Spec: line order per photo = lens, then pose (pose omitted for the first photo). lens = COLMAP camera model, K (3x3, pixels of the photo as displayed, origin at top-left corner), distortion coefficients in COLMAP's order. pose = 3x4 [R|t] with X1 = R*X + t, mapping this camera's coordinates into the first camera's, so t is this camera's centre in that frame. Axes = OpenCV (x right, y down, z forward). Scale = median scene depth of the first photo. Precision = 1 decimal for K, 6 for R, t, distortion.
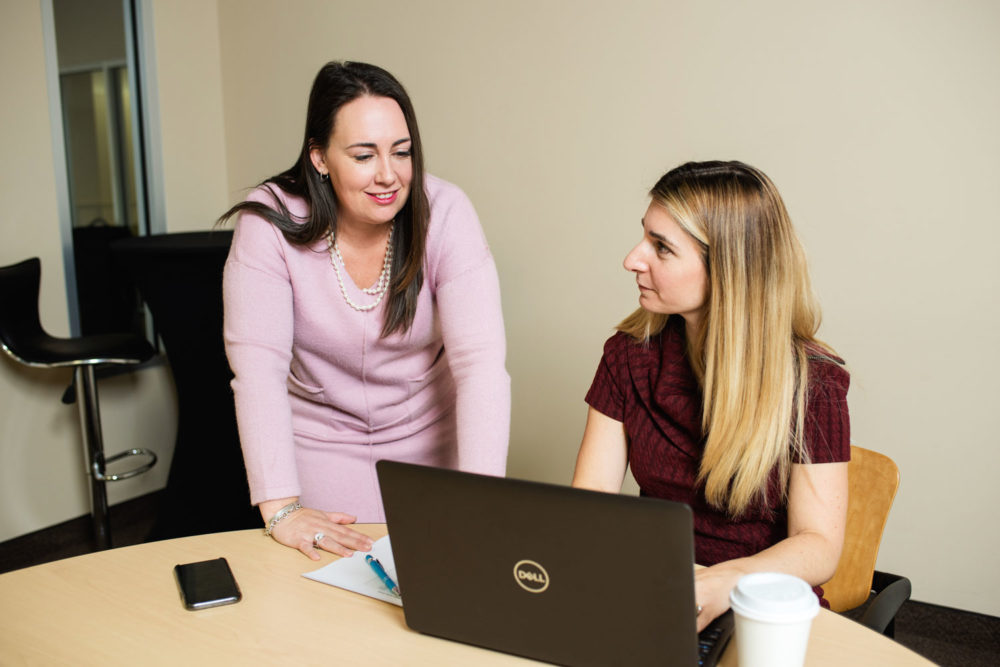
lens RADIAL K [[991.3, 0, 500.0], [0, 991.3, 333.5], [0, 0, 1]] dist [-0.097995, -0.001768]
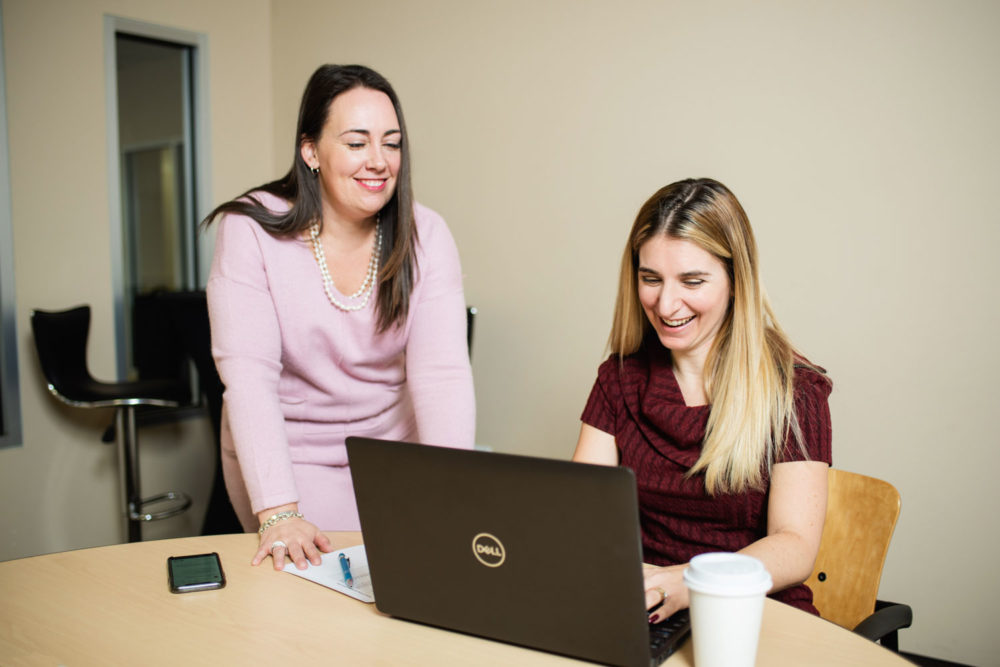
lens RADIAL K [[991.3, 0, 500.0], [0, 991.3, 333.5], [0, 0, 1]] dist [-0.097995, -0.001768]
pose [[0.997536, 0.013265, -0.068887, 0.078912], [-0.019668, 0.995460, -0.093125, 0.084414], [0.067339, 0.094250, 0.993268, -0.023499]]
